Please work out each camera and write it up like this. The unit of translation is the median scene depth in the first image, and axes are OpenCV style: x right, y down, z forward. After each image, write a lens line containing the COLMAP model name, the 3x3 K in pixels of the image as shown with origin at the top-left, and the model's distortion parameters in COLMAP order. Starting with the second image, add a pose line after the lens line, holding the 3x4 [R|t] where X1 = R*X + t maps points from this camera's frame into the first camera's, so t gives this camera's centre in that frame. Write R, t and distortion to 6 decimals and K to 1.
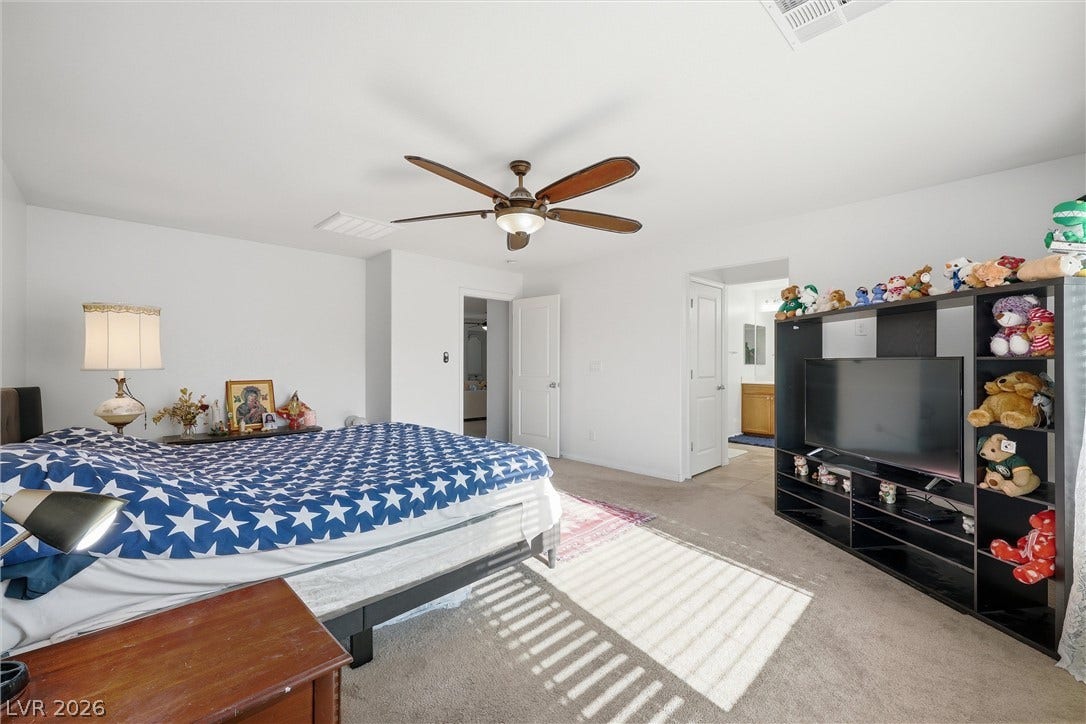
lens RADIAL K [[443.8, 0, 547.5], [0, 443.8, 364.2], [0, 0, 1]] dist [0.000151, 0.000067]
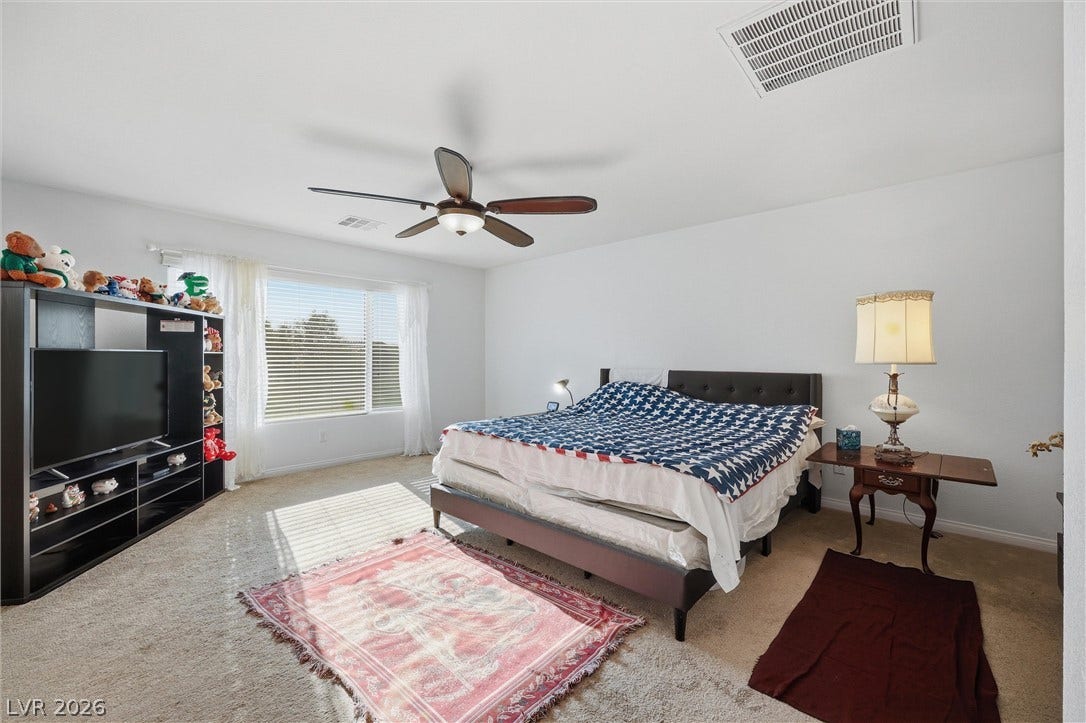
lens RADIAL K [[443.8, 0, 547.5], [0, 443.8, 363.7], [0, 0, 1]] dist [0.000151, 0.000067]
pose [[-0.998043, -0.009309, -0.061837, -0.204032], [-0.009263, 0.999957, -0.001033, 0.011077], [0.061844, -0.000458, -0.998086, 2.126245]]
